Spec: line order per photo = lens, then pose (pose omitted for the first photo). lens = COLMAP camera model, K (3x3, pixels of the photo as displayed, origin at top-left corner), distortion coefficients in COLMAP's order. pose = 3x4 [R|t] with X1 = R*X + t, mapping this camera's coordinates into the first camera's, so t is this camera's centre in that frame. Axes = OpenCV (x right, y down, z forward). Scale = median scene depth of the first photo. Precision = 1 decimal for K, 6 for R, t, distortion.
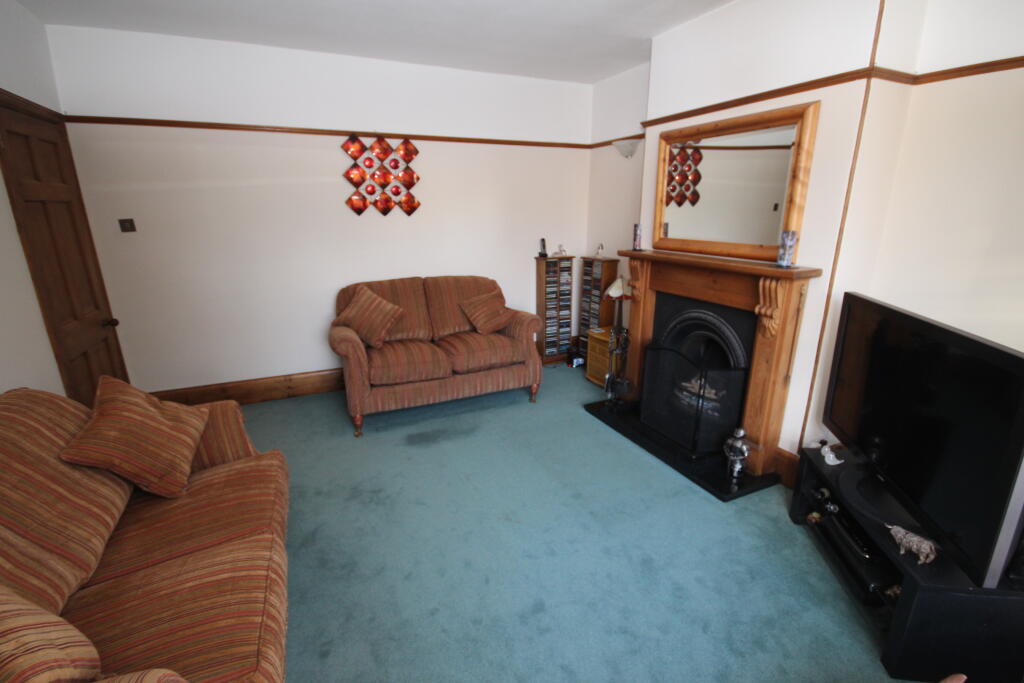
lens RADIAL K [[469.7, 0, 510.5], [0, 469.7, 345.8], [0, 0, 1]] dist [0.000712, -0.000051]
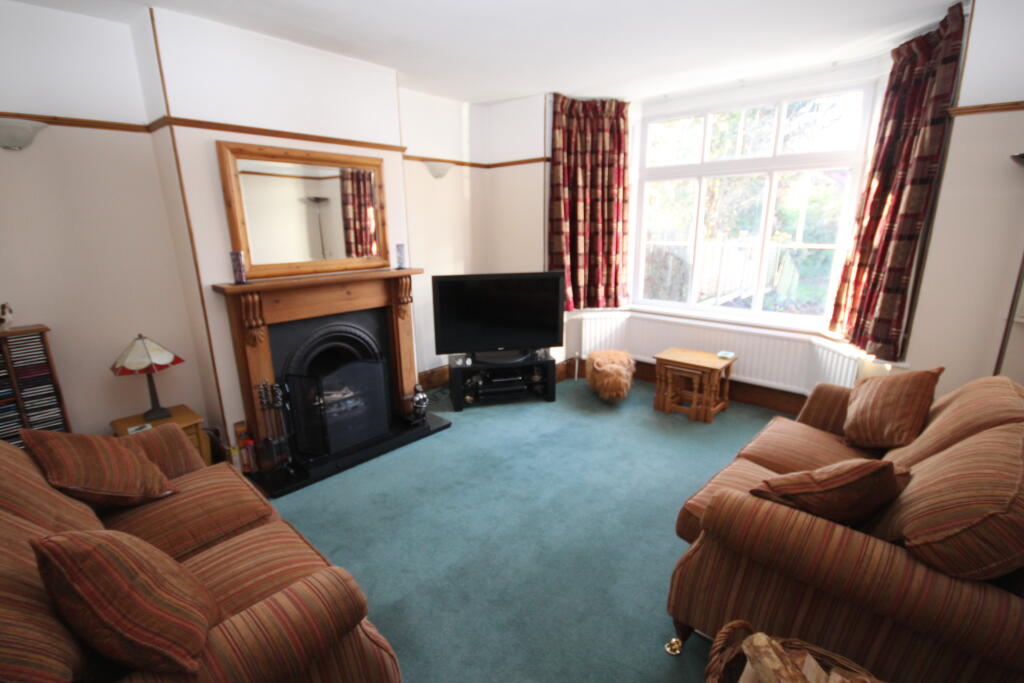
lens RADIAL K [[469.7, 0, 510.5], [0, 469.7, 345.8], [0, 0, 1]] dist [0.000712, -0.000051]
pose [[-0.387616, -0.221988, 0.894693, -0.831119], [0.273397, 0.899218, 0.341557, -0.328318], [-0.880346, 0.376999, -0.287860, 1.107932]]
